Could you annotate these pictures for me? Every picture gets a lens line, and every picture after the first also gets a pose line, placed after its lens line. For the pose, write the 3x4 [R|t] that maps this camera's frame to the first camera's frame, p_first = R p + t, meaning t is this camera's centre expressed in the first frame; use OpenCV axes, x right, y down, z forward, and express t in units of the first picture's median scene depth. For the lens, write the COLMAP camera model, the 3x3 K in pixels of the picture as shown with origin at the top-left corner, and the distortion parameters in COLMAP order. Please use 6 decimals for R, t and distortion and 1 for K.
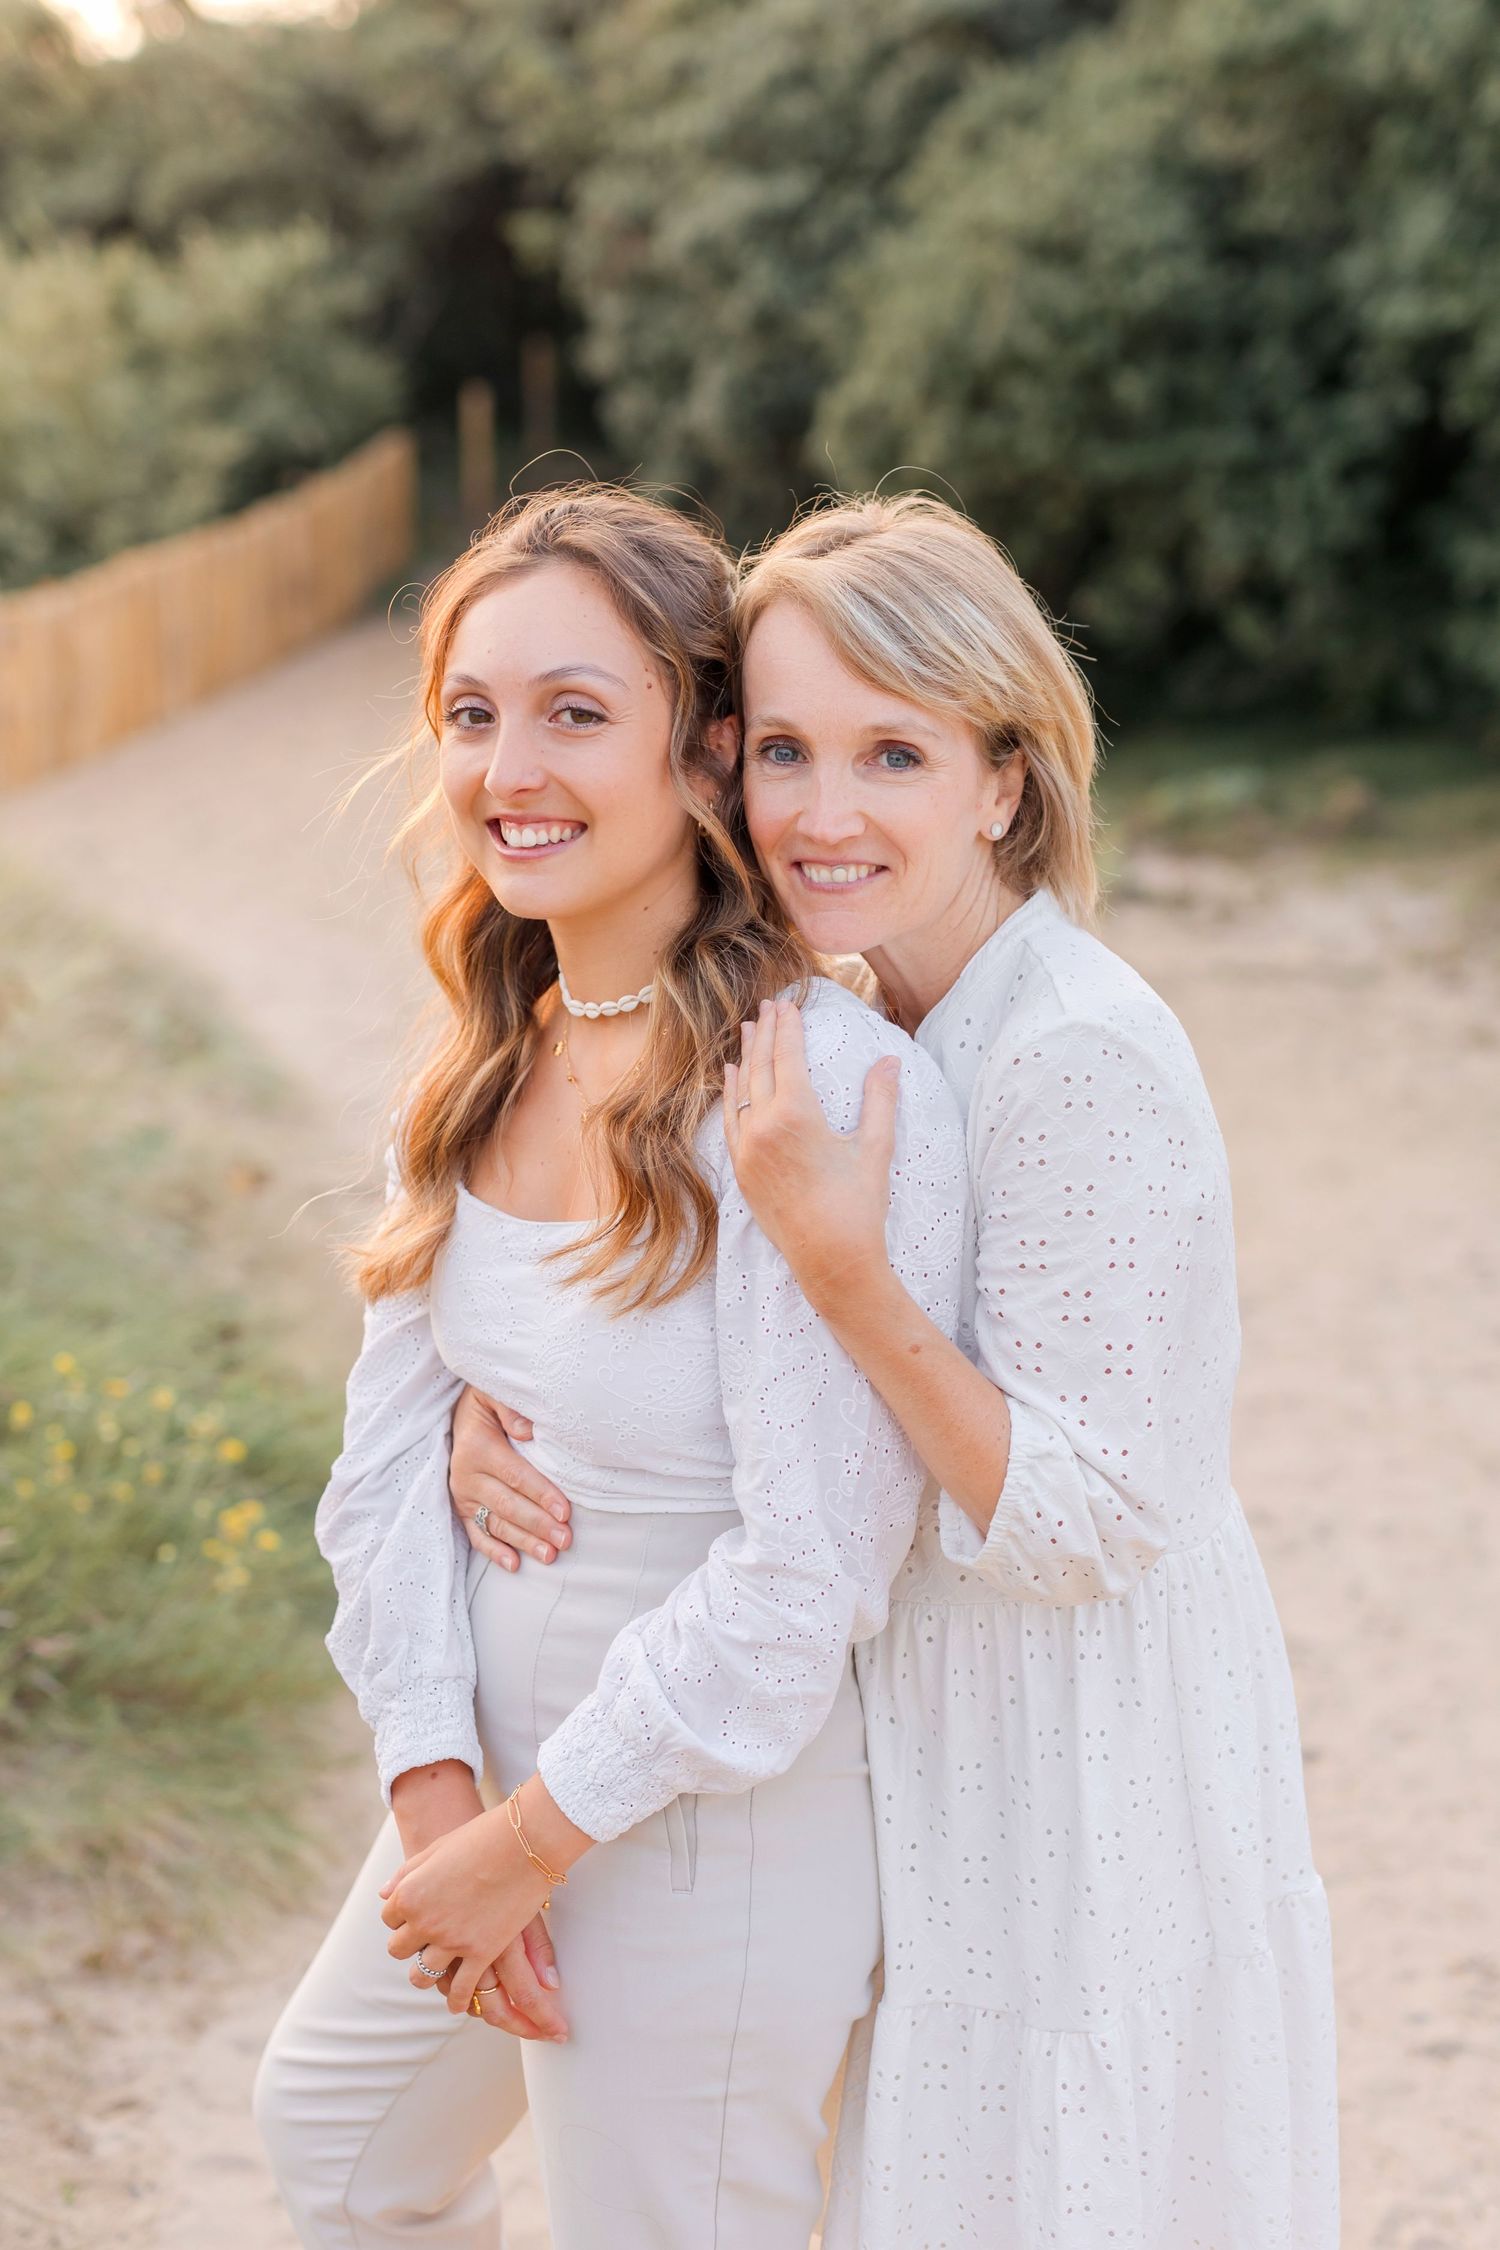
lens RADIAL K [[3434.2, 0, 754.2], [0, 3434.2, 1204.6], [0, 0, 1]] dist [0.002601, -0.015282]
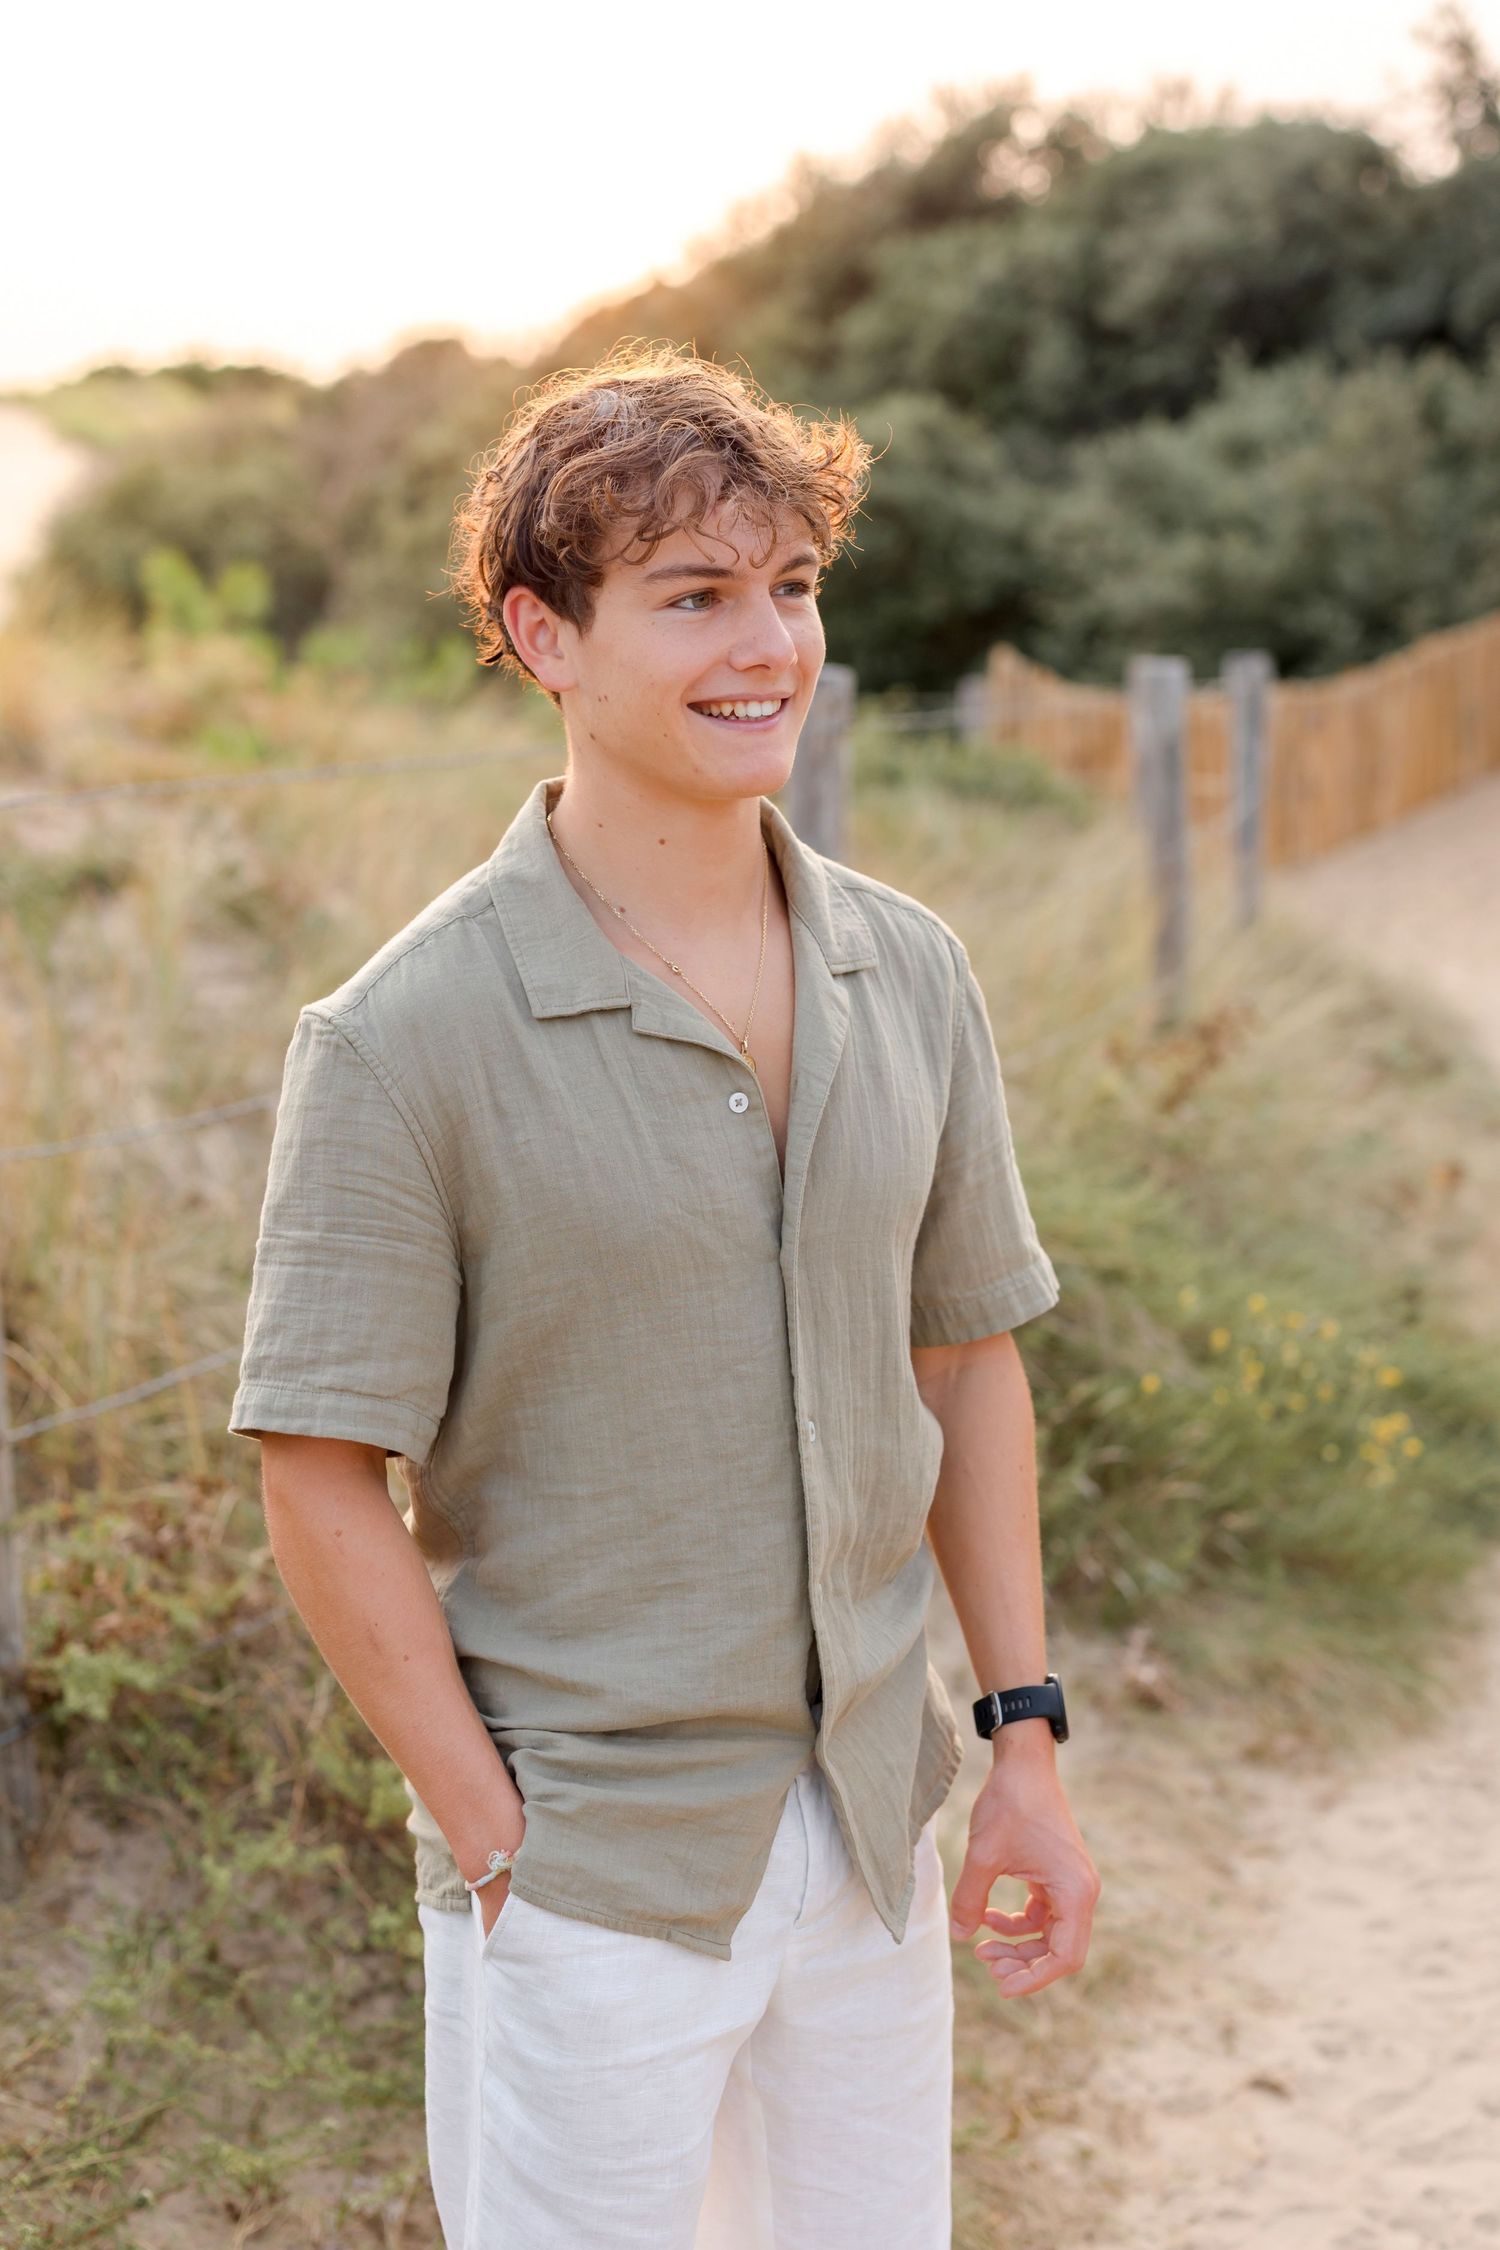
lens RADIAL K [[3256.1, 0, 781.4], [0, 3256.1, 1125.8], [0, 0, 1]] dist [-0.000973, -0.015893]
pose [[0.927275, 0.004616, -0.374353, 0.086306], [-0.018506, 0.999267, -0.033517, 0.025178], [0.373924, 0.038007, 0.926680, -0.180266]]
